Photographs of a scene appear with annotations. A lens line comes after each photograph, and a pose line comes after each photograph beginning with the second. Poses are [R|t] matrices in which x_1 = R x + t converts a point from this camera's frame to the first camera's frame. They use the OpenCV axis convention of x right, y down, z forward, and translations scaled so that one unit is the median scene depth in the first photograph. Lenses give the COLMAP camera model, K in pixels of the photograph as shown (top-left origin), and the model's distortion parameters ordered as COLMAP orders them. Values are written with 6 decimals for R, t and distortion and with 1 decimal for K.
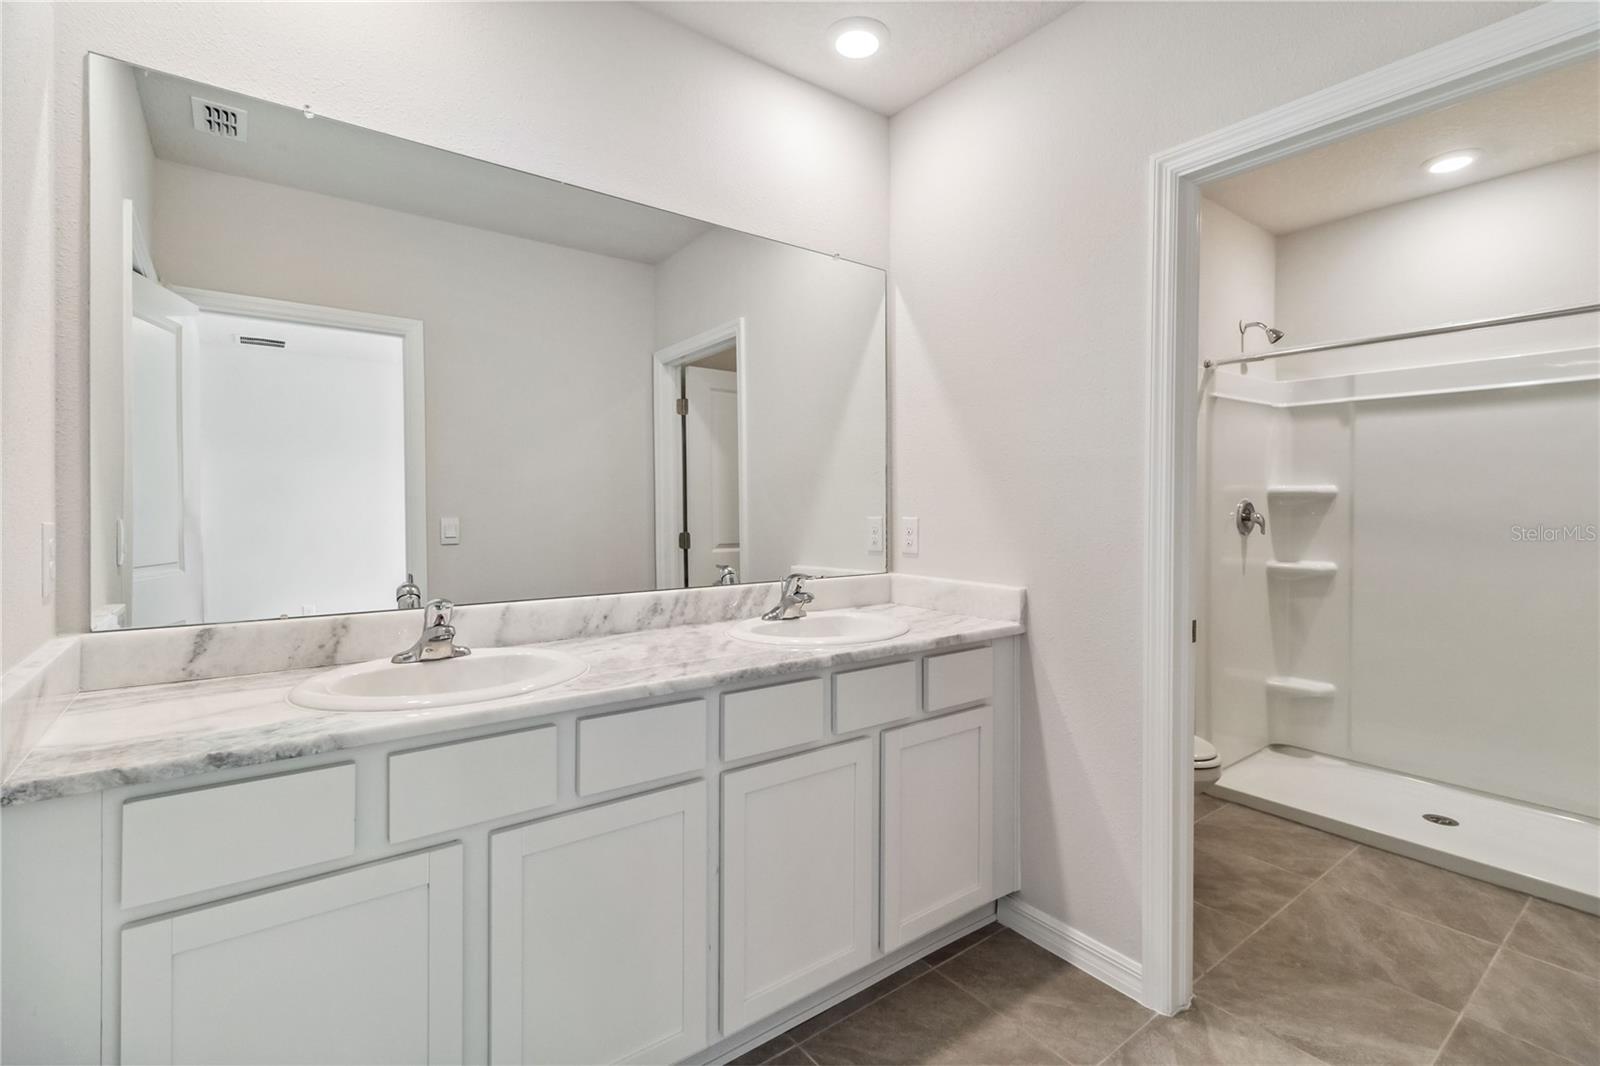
lens RADIAL K [[734.5, 0, 818.0], [0, 734.5, 506.8], [0, 0, 1]] dist [0.005636, 0.000115]
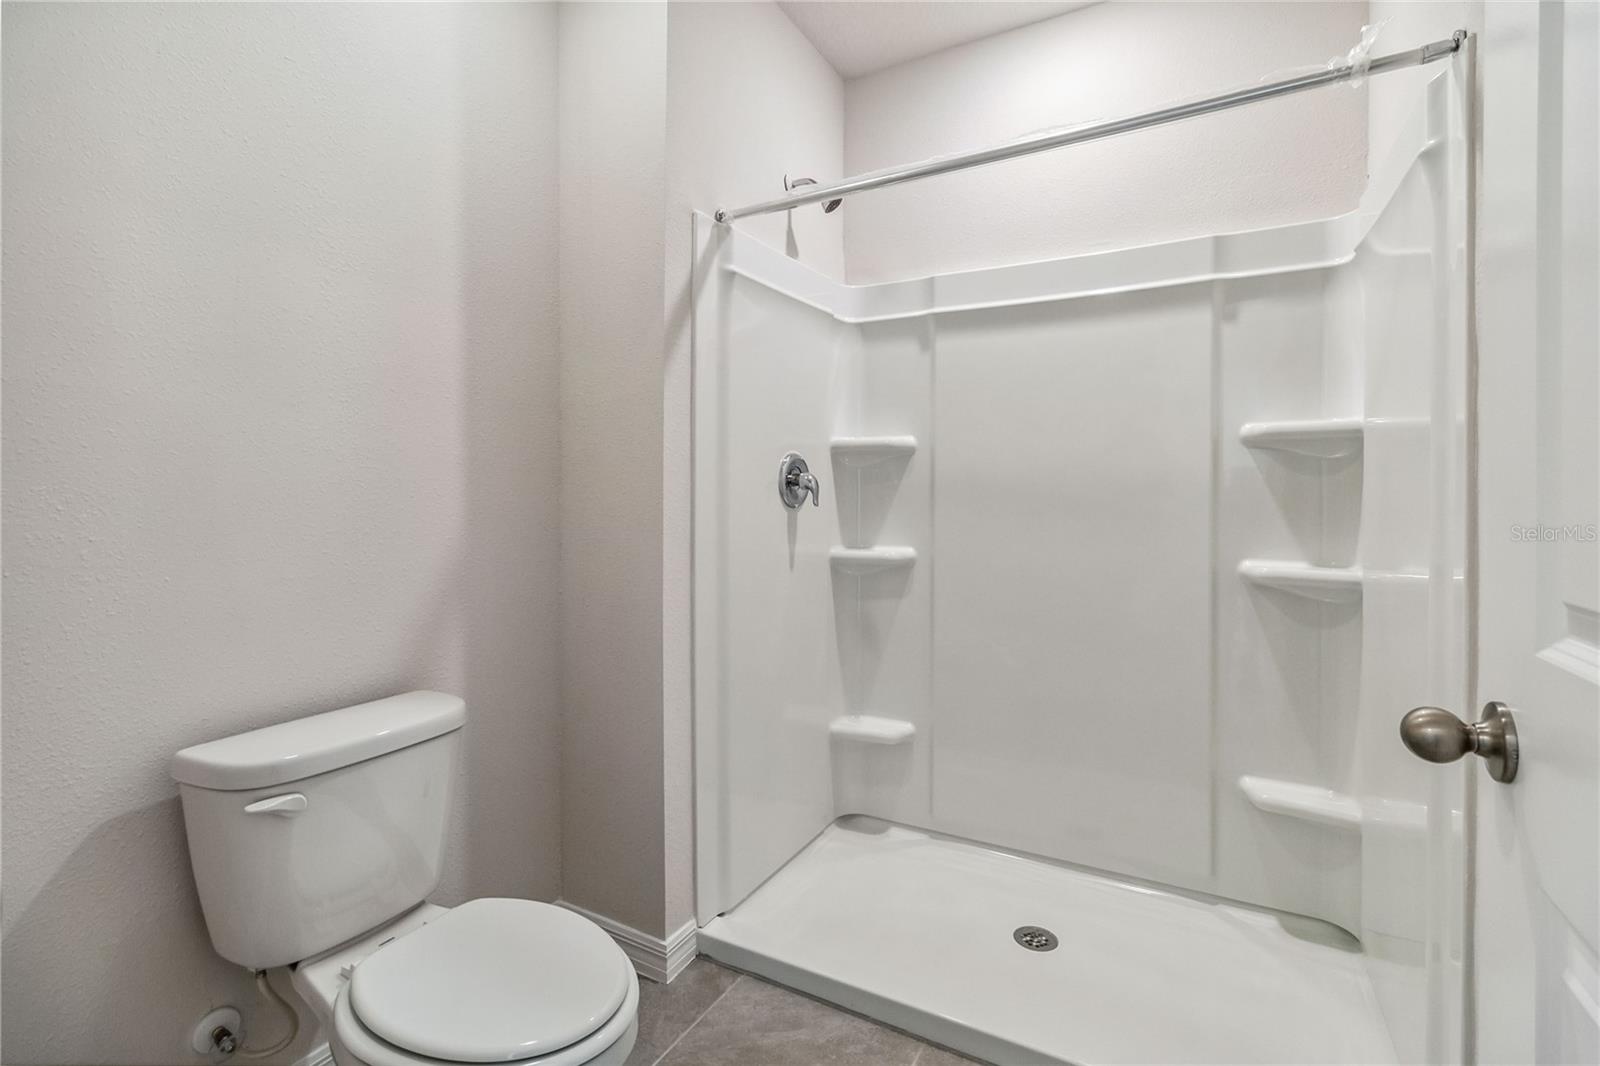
lens RADIAL K [[734.5, 0, 818.0], [0, 734.5, 506.8], [0, 0, 1]] dist [0.005636, 0.000115]
pose [[0.913139, -0.004908, 0.407619, 0.336603], [0.005682, 0.999984, -0.000686, 0.037511], [-0.407609, 0.002942, 0.913152, 0.403064]]
